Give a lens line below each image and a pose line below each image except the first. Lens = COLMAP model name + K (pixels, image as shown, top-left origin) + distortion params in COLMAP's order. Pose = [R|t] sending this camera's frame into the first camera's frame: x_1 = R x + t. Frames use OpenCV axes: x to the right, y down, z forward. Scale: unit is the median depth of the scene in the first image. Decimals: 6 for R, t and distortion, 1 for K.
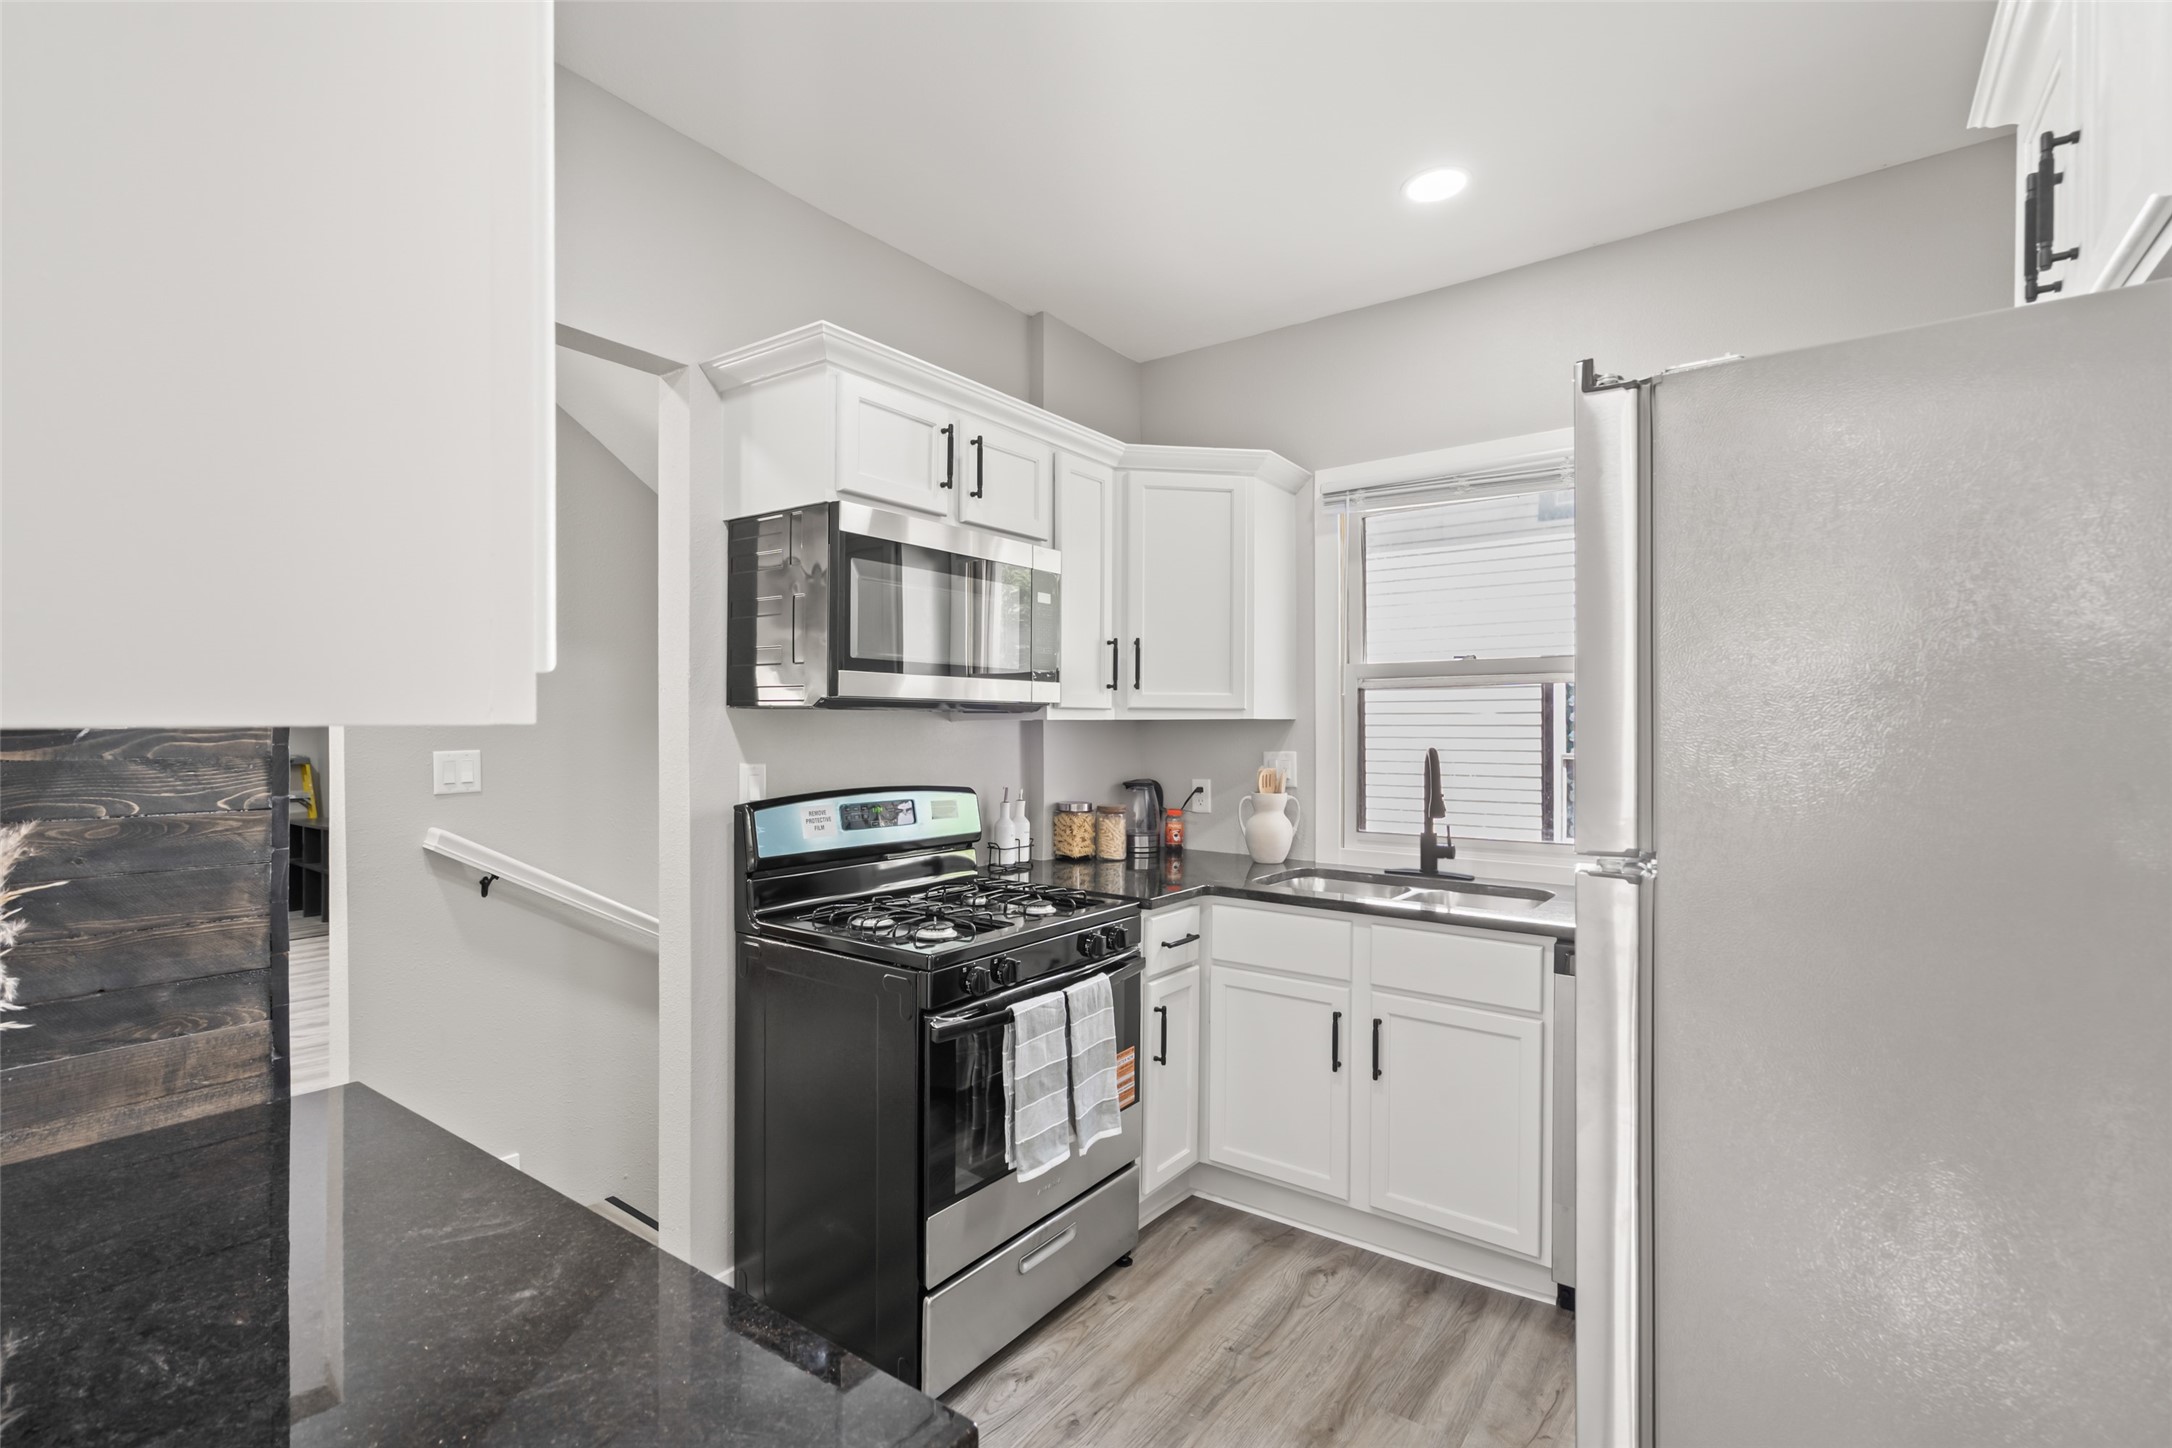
lens RADIAL K [[1007.3, 0, 1092.2], [0, 1007.3, 718.8], [0, 0, 1]] dist [-0.006979, 0.003782]
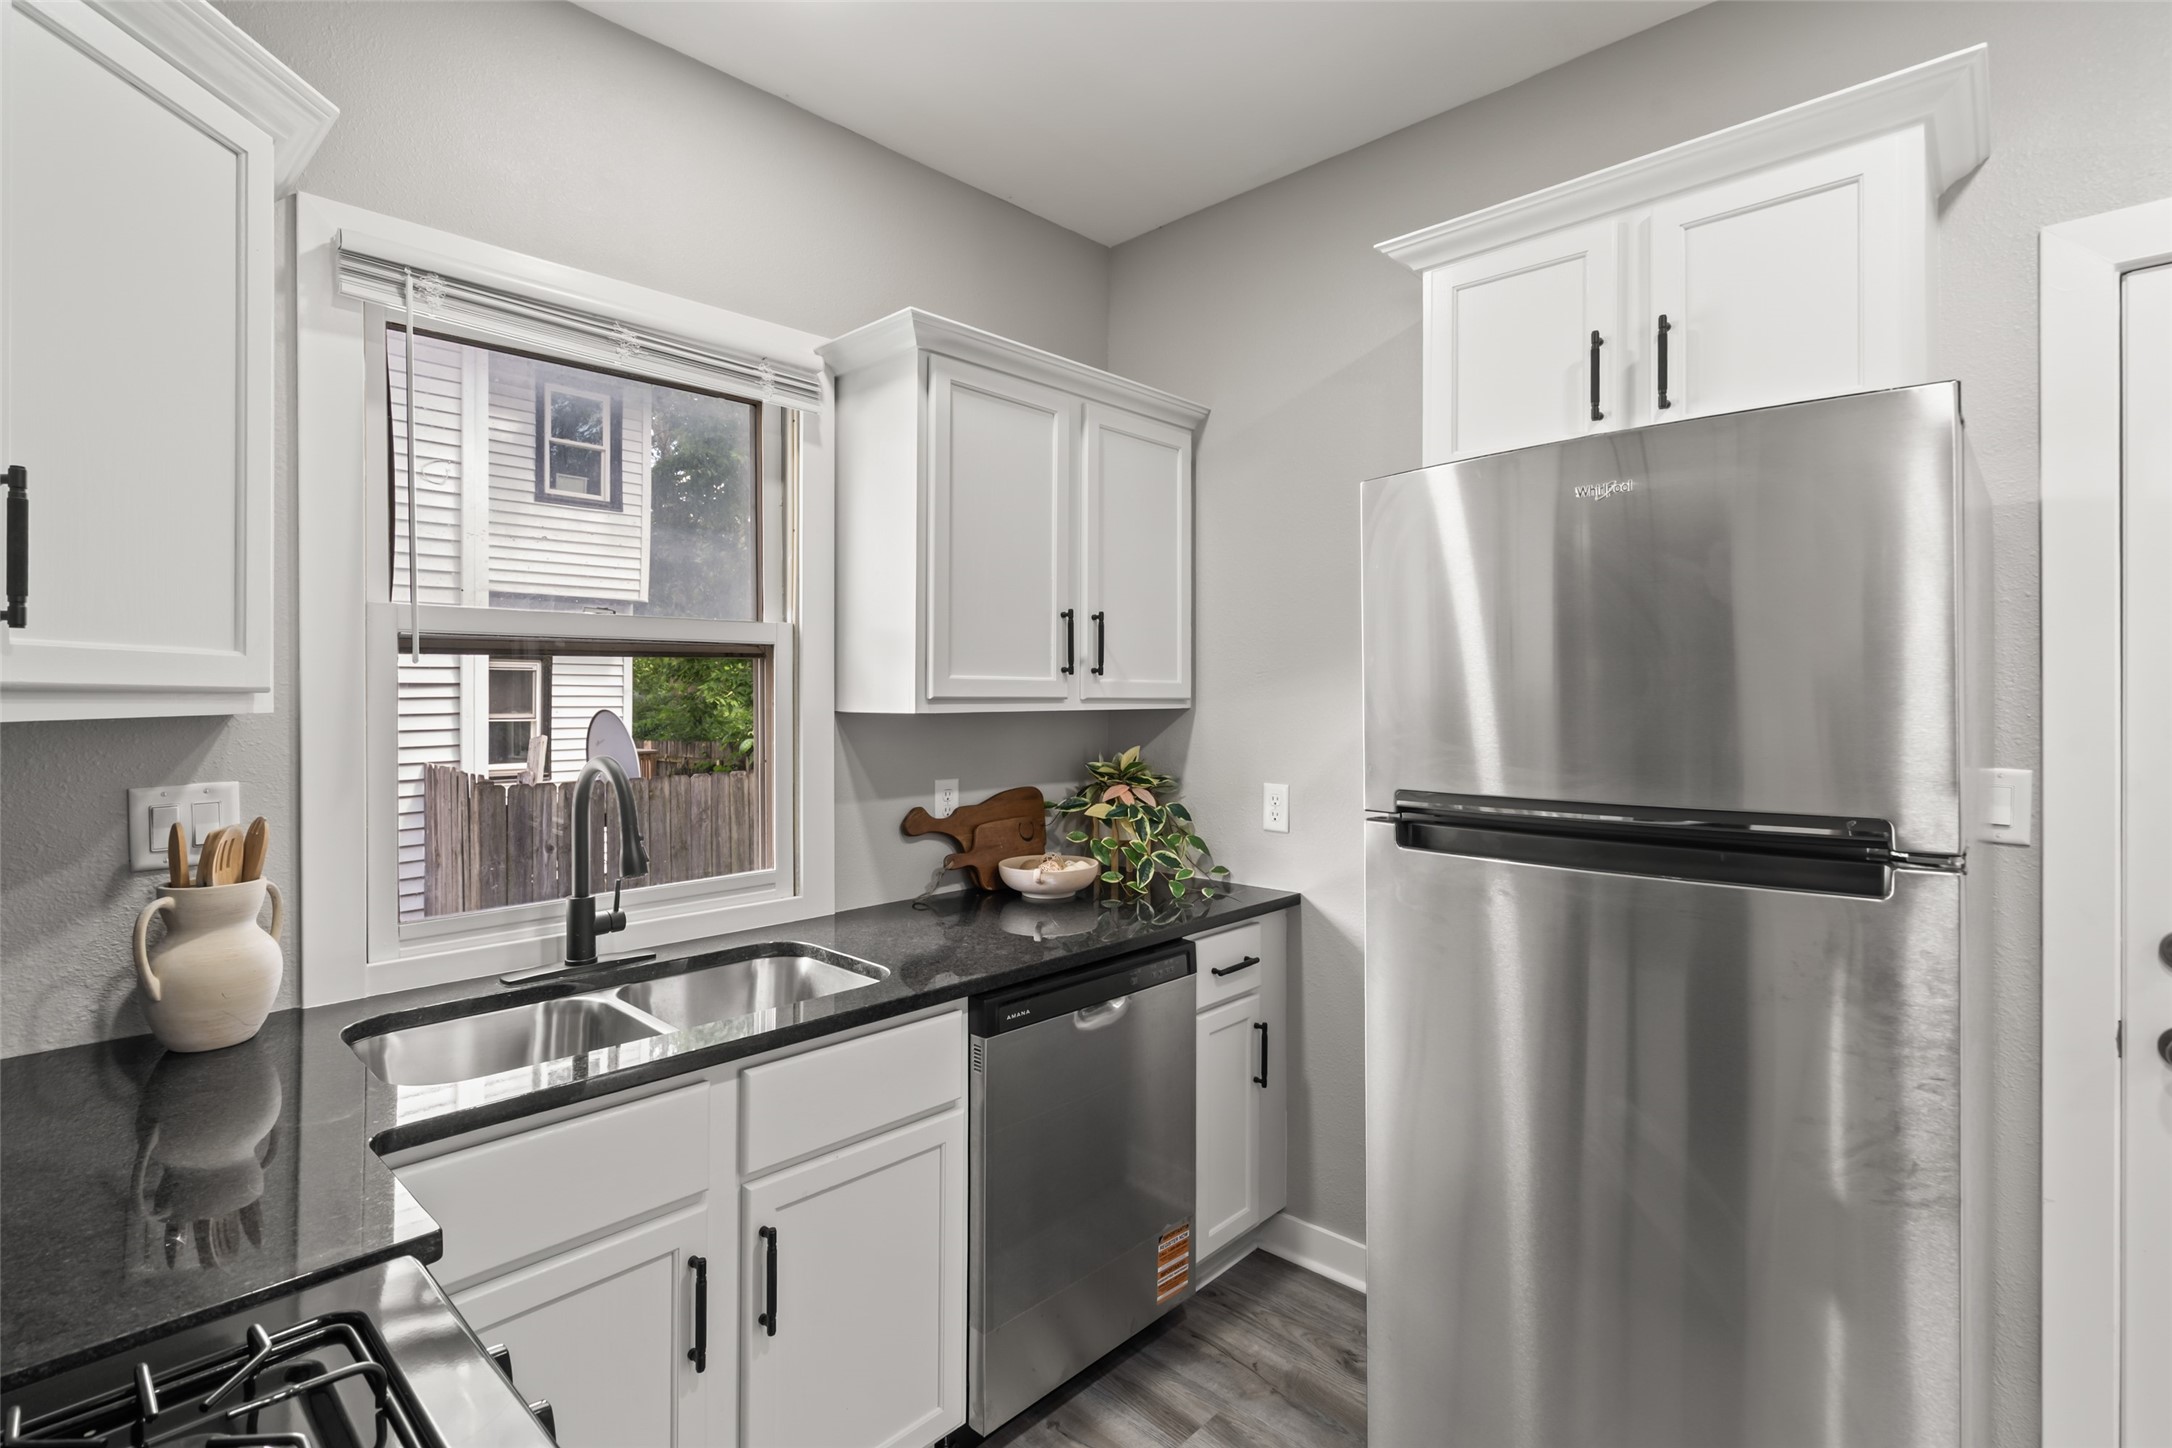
lens RADIAL K [[1007.3, 0, 1080.0], [0, 1007.3, 696.1], [0, 0, 1]] dist [-0.006979, 0.003782]
pose [[0.124359, -0.002289, 0.992235, -0.211181], [-0.002959, 0.999992, 0.002677, -0.008777], [-0.992233, -0.003269, 0.124351, 0.585298]]
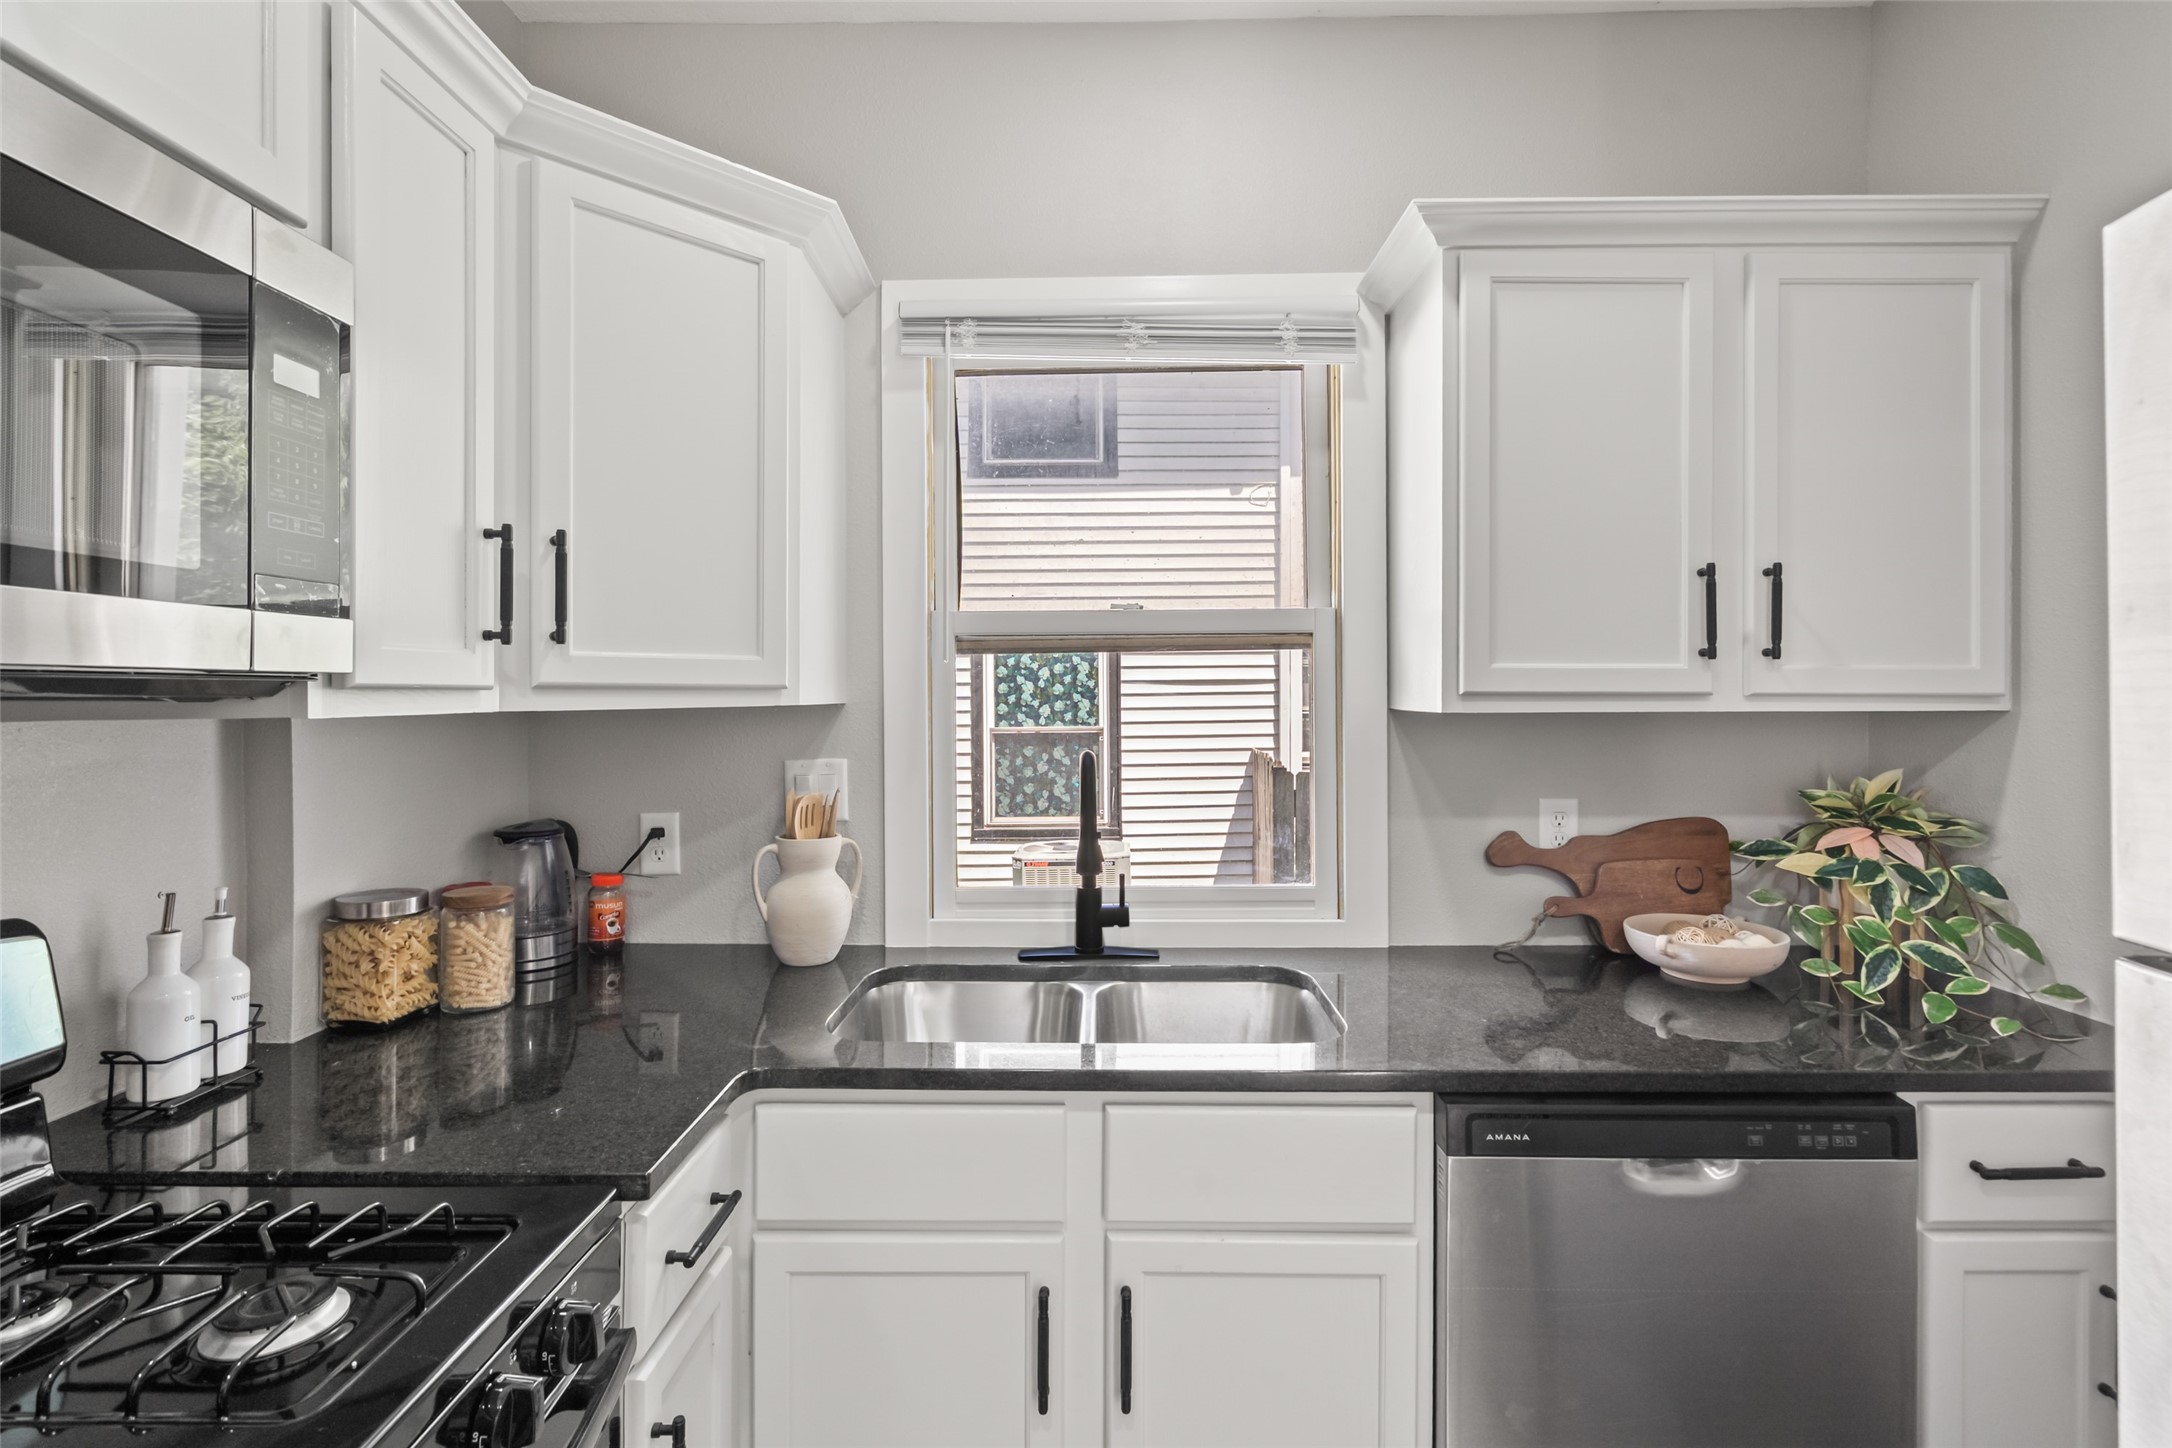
lens RADIAL K [[1007.3, 0, 1098.8], [0, 1007.3, 689.8], [0, 0, 1]] dist [-0.006979, 0.003782]
pose [[0.805362, -0.002888, 0.592777, -0.025749], [0.001589, 0.999995, 0.002712, -0.008907], [-0.592782, -0.001242, 0.805362, 0.462956]]
